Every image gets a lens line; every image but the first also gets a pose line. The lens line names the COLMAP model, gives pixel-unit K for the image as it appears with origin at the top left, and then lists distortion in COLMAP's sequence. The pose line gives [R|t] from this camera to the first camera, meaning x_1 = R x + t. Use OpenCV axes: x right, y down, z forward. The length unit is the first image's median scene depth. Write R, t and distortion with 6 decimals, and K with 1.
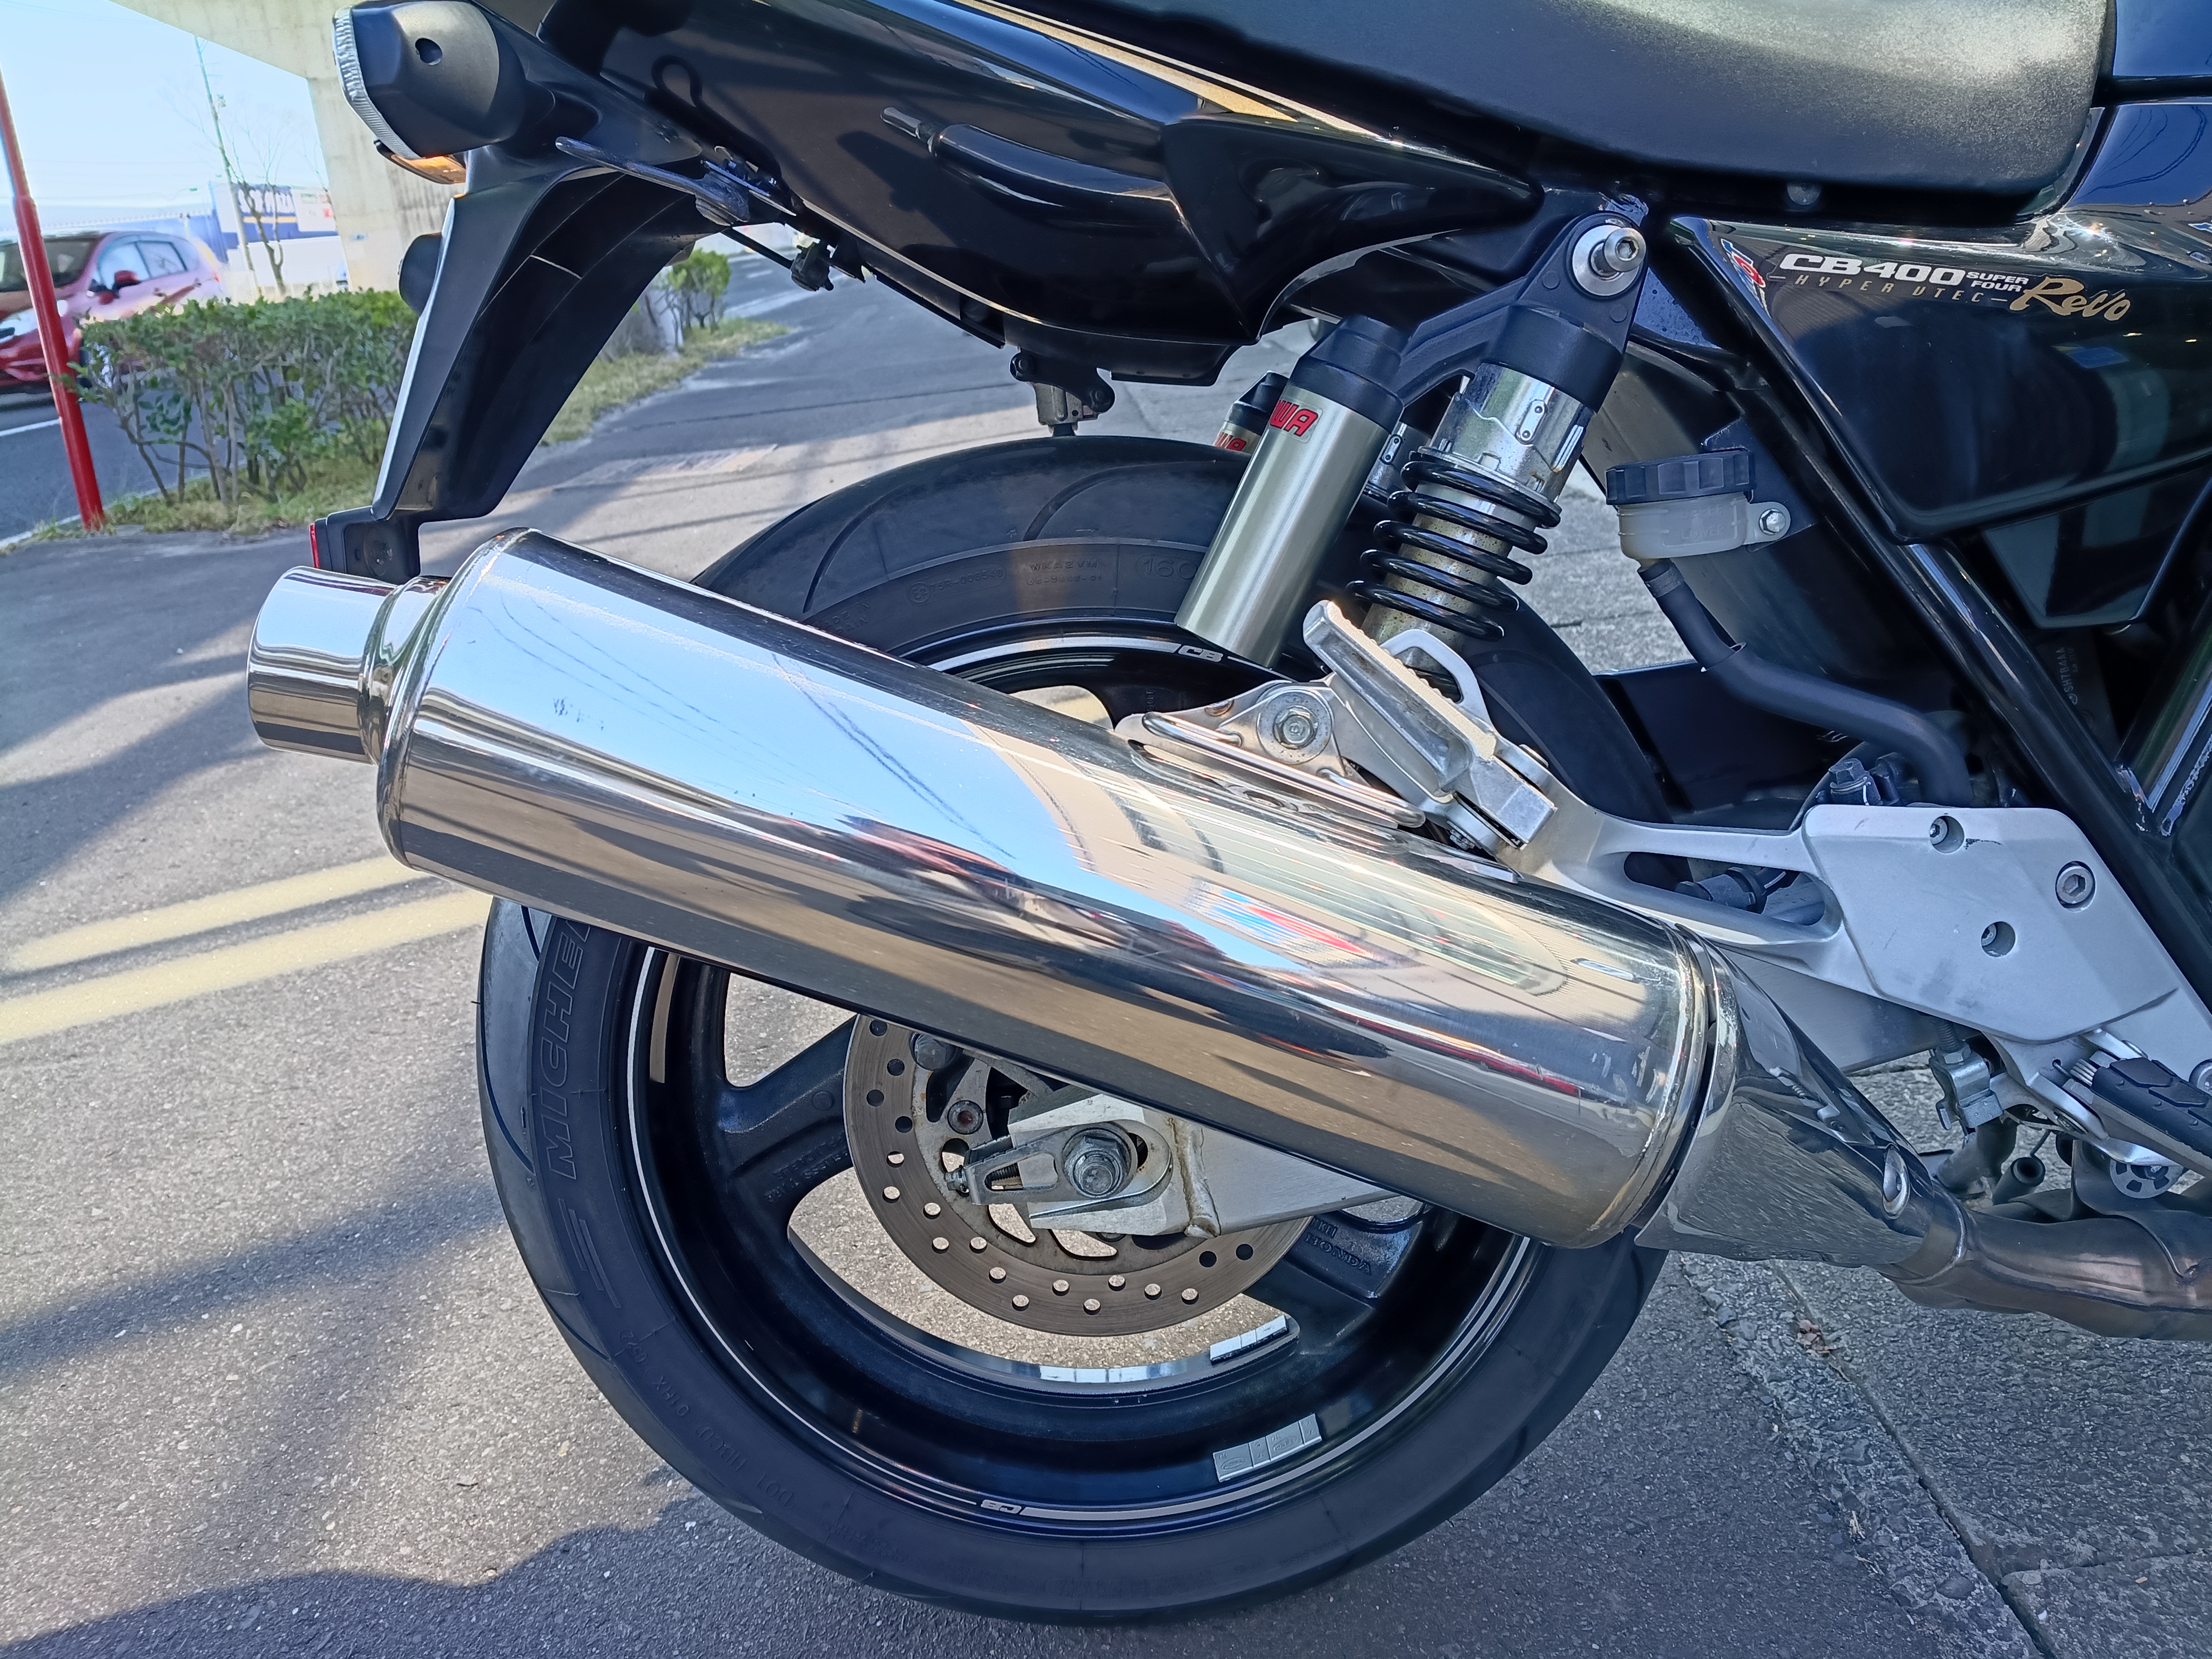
lens RADIAL K [[1672.3, 0, 1106.0], [0, 1672.3, 829.5], [0, 0, 1]] dist [0.008548, -0.040797]
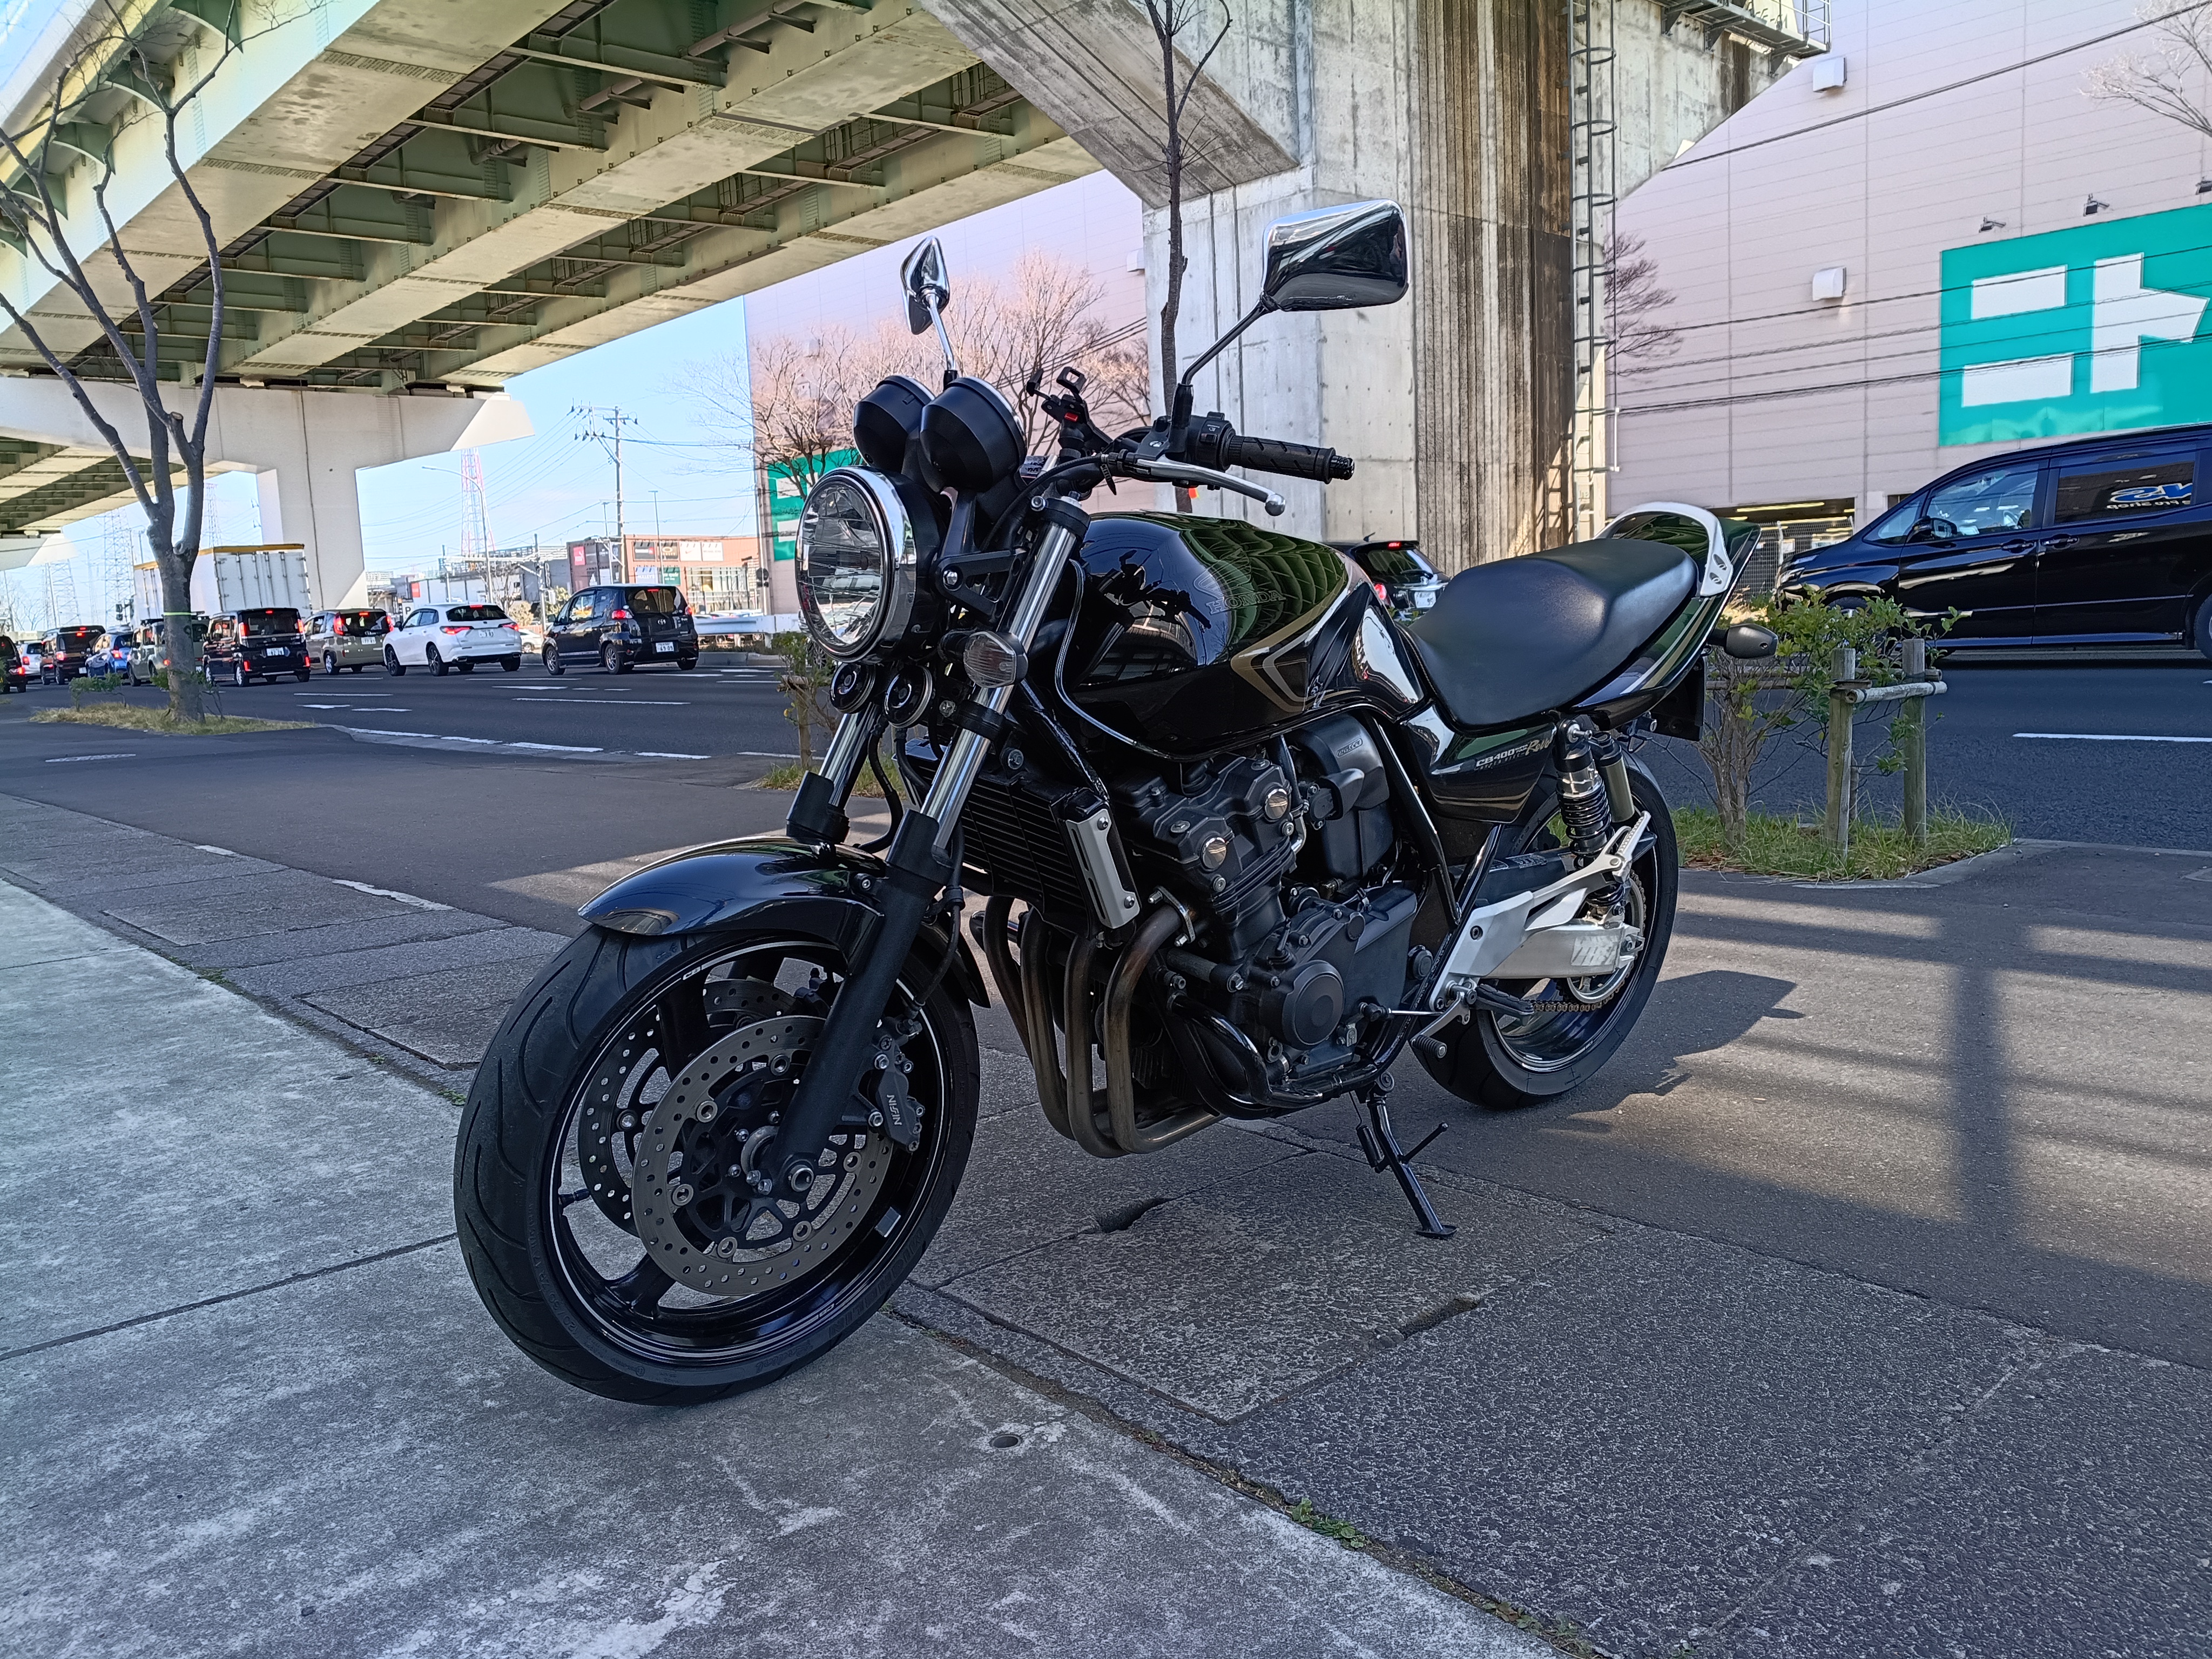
lens RADIAL K [[1667.3, 0, 1129.5], [0, 1667.3, 815.0], [0, 0, 1]] dist [-0.008854, -0.005579]
pose [[-0.769395, 0.183298, -0.611910, 2.671087], [-0.120681, 0.898982, 0.421031, -1.361249], [0.627270, 0.397785, -0.669552, 2.760107]]
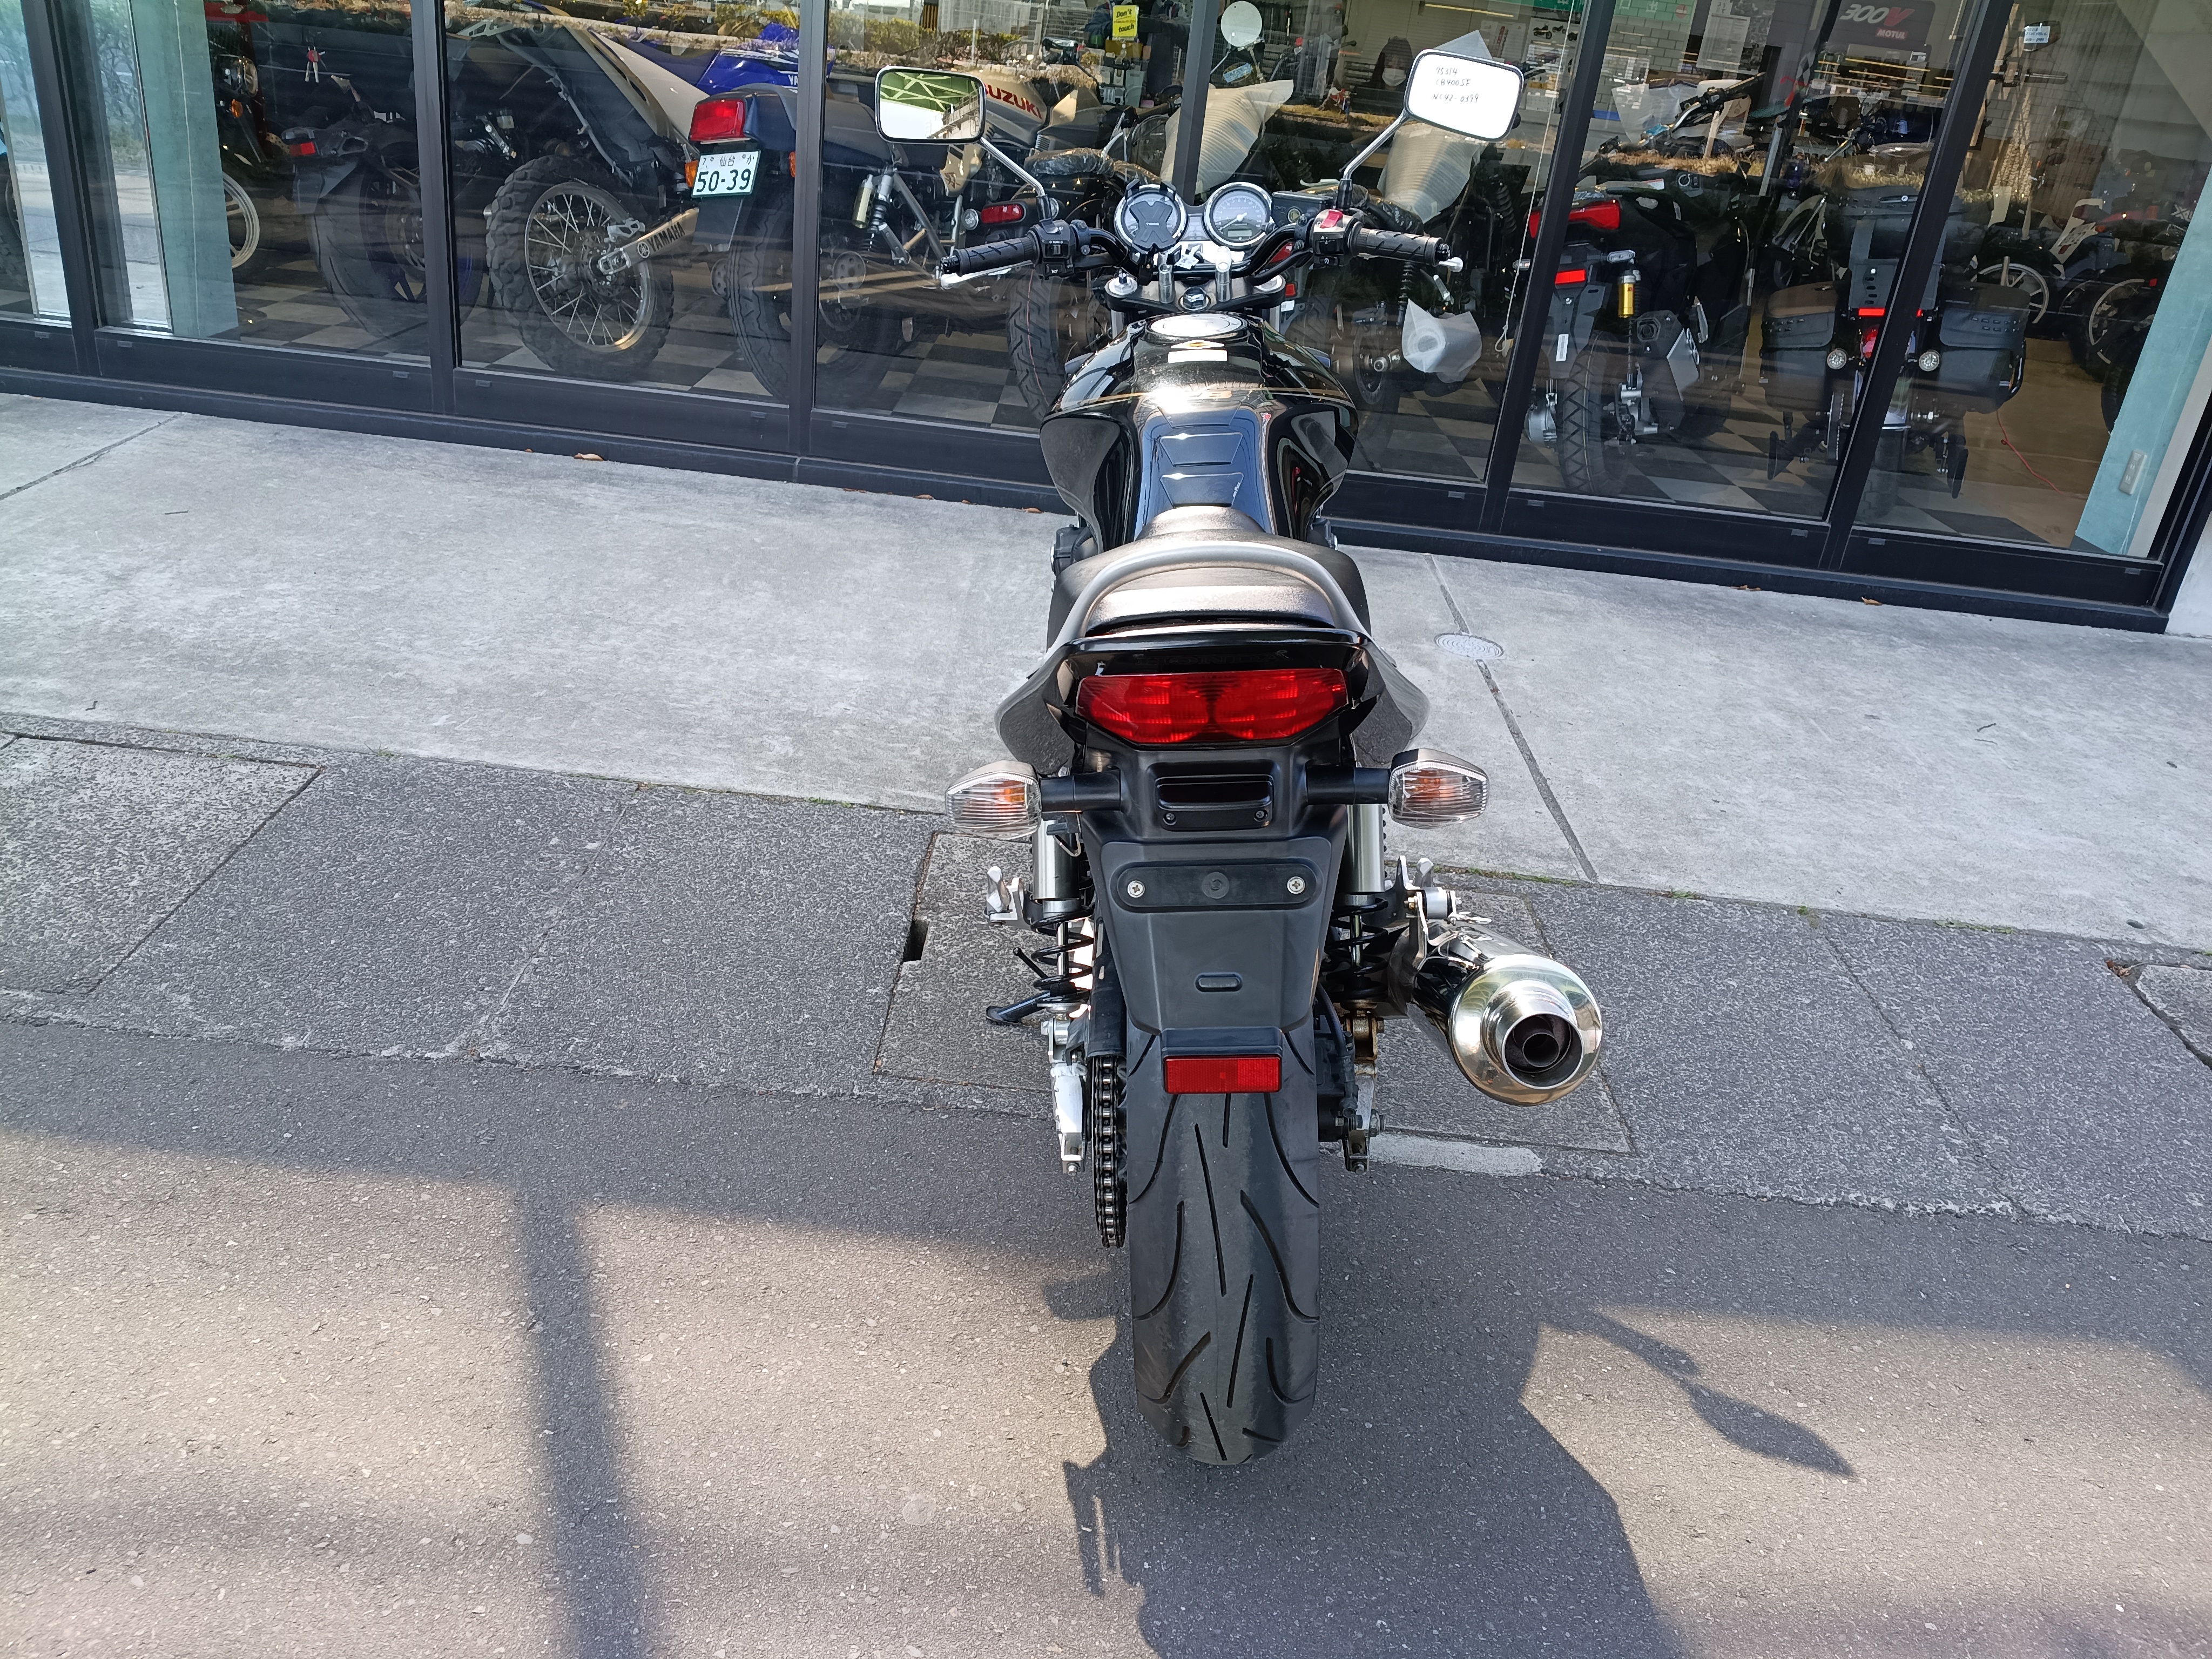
lens RADIAL K [[1656.6, 0, 1110.9], [0, 1656.6, 834.6], [0, 0, 1]] dist [0.049096, -0.137645]
pose [[0.064744, -0.369115, 0.927126, -1.825531], [0.229283, 0.909721, 0.346174, -0.943714], [-0.971204, 0.190162, 0.143531, 0.866510]]
